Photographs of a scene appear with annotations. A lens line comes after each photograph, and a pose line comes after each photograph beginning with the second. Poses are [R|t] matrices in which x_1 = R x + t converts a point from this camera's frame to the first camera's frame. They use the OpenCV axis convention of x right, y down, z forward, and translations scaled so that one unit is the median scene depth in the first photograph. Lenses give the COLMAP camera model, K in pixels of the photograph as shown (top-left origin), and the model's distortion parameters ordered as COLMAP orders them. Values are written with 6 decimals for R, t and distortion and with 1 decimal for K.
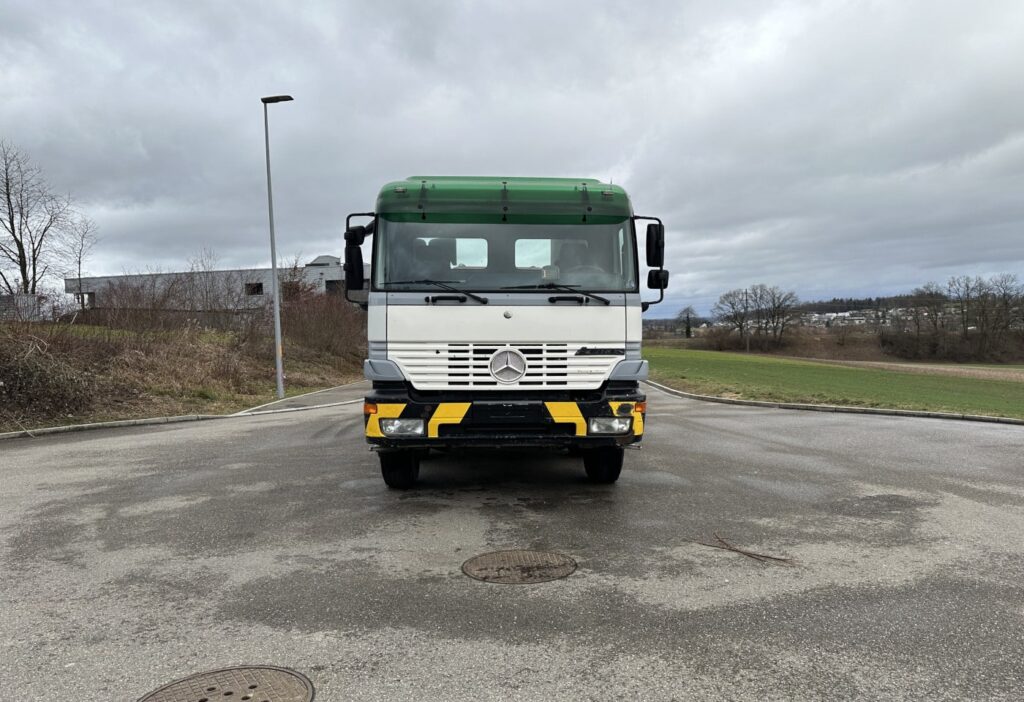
lens RADIAL K [[715.7, 0, 488.3], [0, 715.7, 348.1], [0, 0, 1]] dist [0.052568, -0.066059]
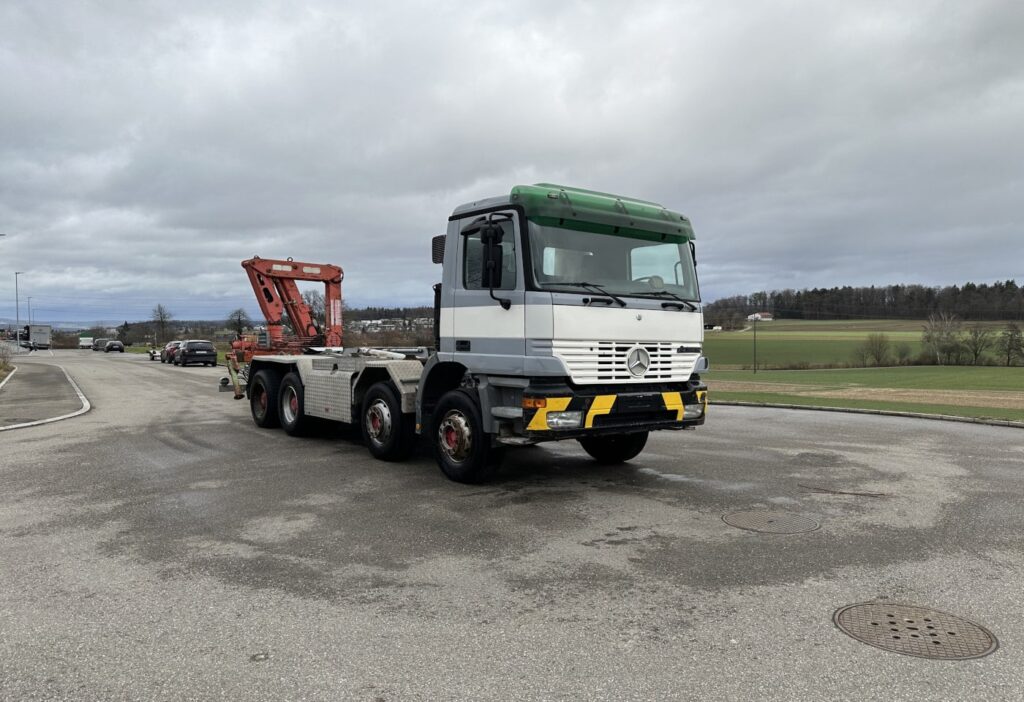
lens RADIAL K [[715.7, 0, 479.4], [0, 715.7, 353.6], [0, 0, 1]] dist [0.052568, -0.066059]
pose [[0.832602, 0.004115, 0.553856, -0.819365], [-0.006029, 0.999980, 0.001633, 0.011415], [-0.553839, -0.004699, 0.832611, 0.184844]]
